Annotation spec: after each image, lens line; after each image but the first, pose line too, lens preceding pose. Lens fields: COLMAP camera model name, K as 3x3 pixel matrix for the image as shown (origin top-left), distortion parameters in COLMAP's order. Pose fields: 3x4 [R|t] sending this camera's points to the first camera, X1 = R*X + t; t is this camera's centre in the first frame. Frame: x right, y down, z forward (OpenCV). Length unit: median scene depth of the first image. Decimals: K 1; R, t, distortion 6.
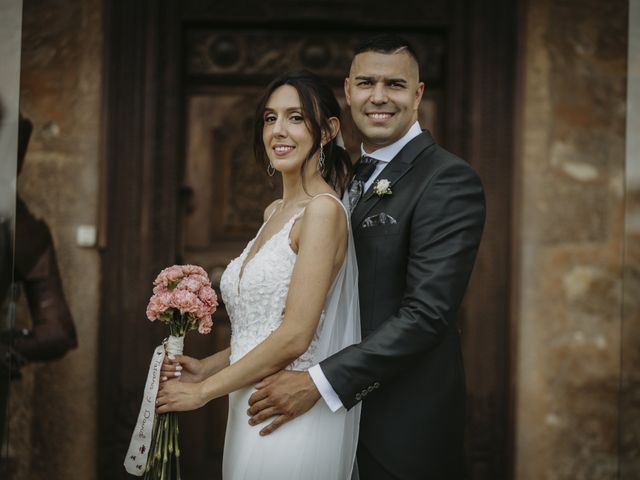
lens RADIAL K [[711.8, 0, 322.2], [0, 711.8, 239.1], [0, 0, 1]] dist [-0.044127, 0.000000]
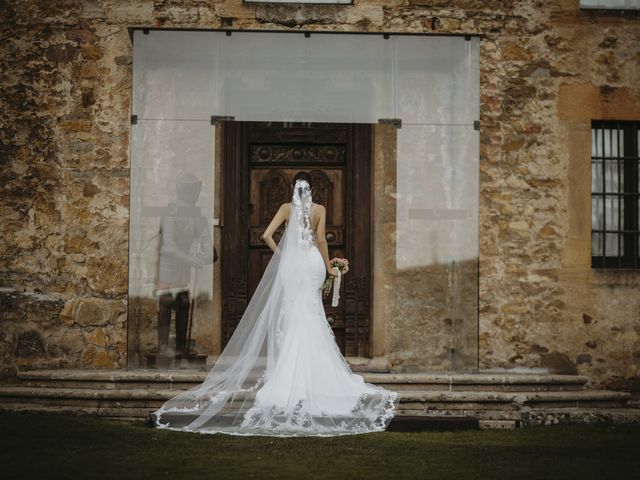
lens RADIAL K [[711.8, 0, 319.3], [0, 711.8, 240.2], [0, 0, 1]] dist [-0.044127, 0.000000]
pose [[0.995627, -0.019687, 0.091316, -0.180197], [0.021001, 0.999689, -0.013457, 0.105518], [-0.091023, 0.015315, 0.995731, -1.692191]]
